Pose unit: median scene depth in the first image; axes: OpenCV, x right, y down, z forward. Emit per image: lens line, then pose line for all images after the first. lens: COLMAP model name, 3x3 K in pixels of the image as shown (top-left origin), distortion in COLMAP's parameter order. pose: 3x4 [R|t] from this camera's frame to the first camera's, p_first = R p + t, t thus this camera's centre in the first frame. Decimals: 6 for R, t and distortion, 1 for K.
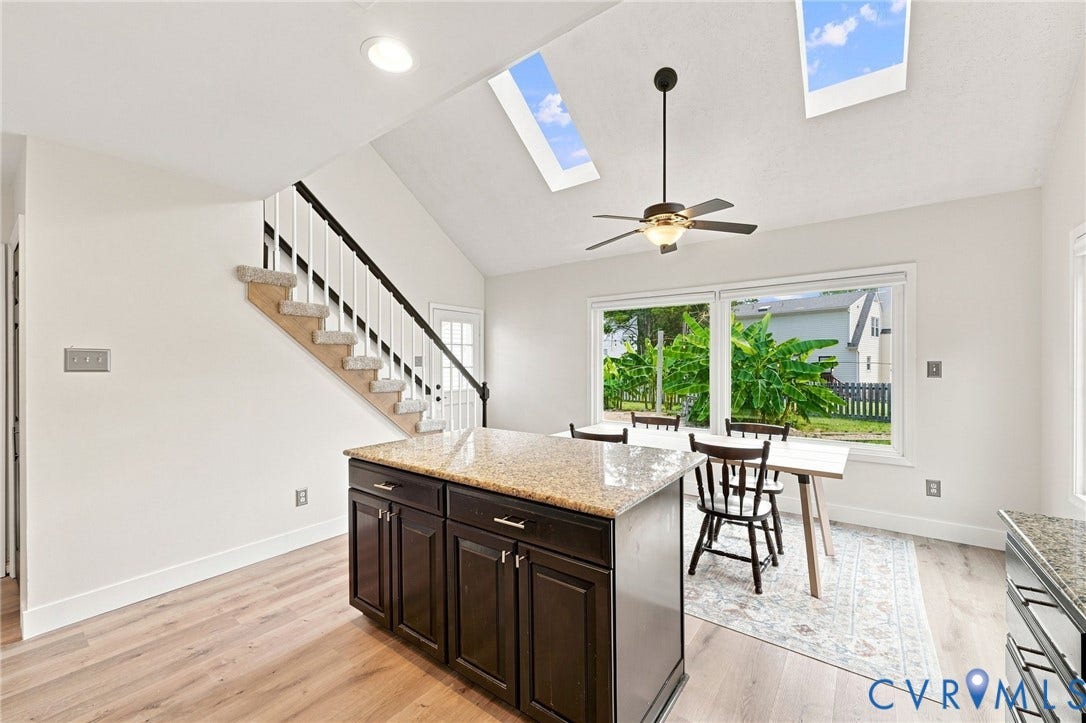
lens RADIAL K [[432.6, 0, 528.4], [0, 432.6, 368.8], [0, 0, 1]] dist [0.001437, -0.001160]
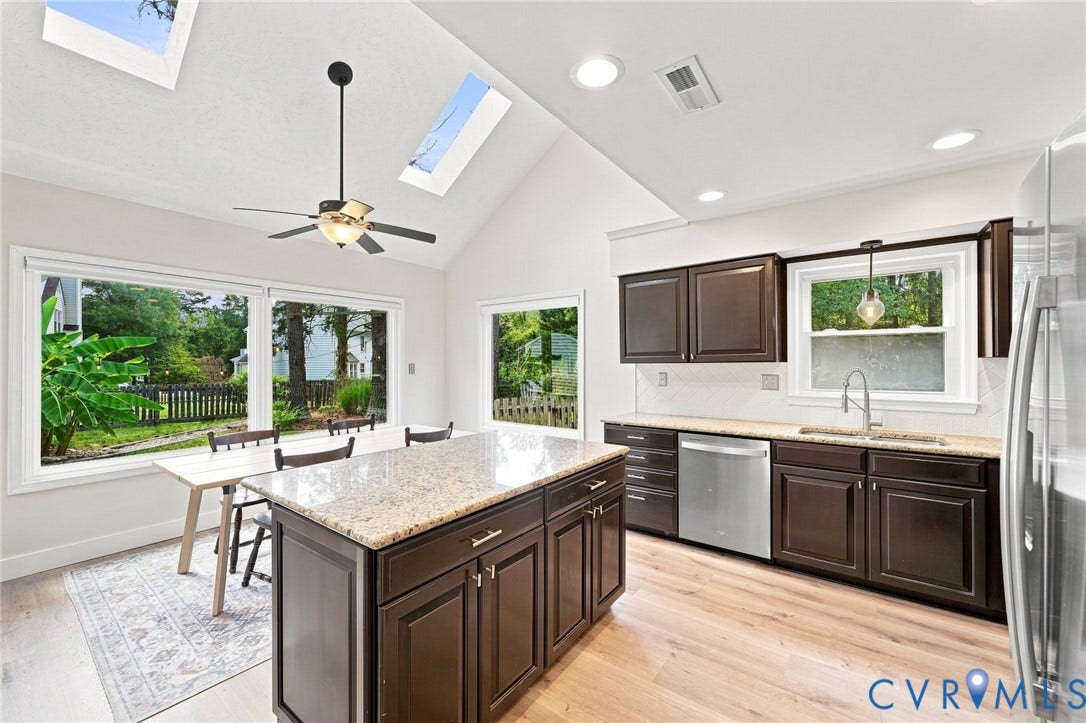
lens RADIAL K [[430.5, 0, 536.3], [0, 430.5, 361.2], [0, 0, 1]] dist [-0.003459, 0.000520]
pose [[-0.015539, 0.004075, 0.999871, -0.619637], [0.013235, 0.999905, -0.003870, -0.015501], [-0.999792, 0.013174, -0.015591, 0.567955]]
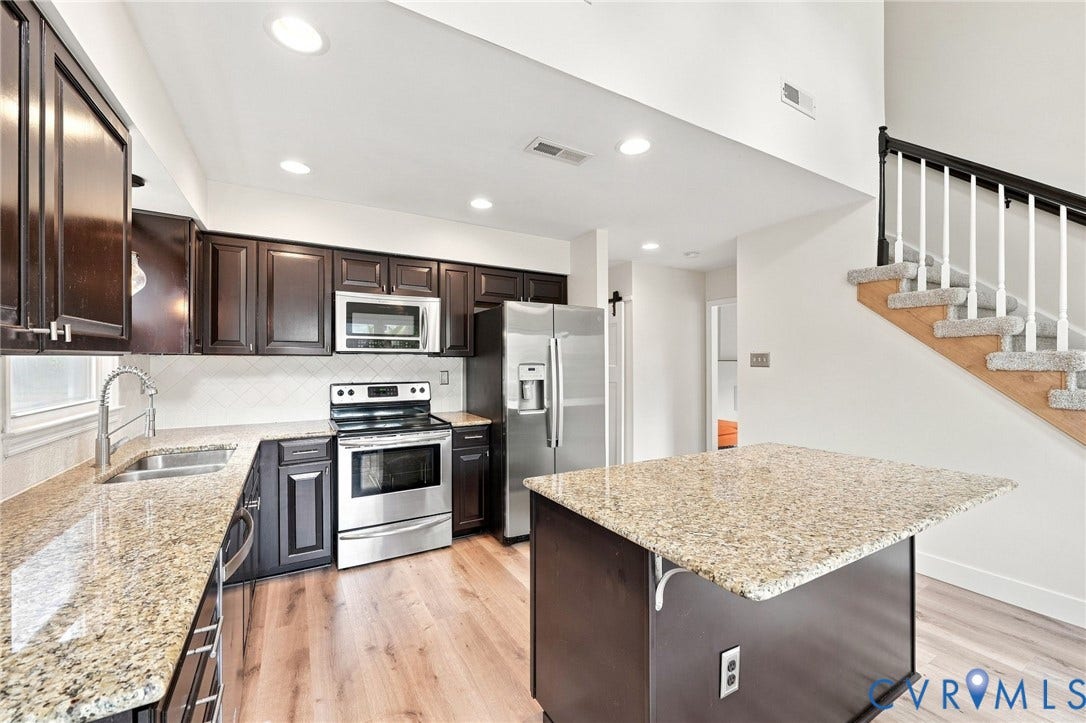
lens RADIAL K [[430.5, 0, 537.8], [0, 430.5, 361.0], [0, 0, 1]] dist [-0.003459, 0.000520]
pose [[-0.382358, -0.001056, -0.924014, 0.531506], [-0.007282, 0.999972, 0.001871, -0.009377], [0.923985, 0.007444, -0.382355, 0.606251]]
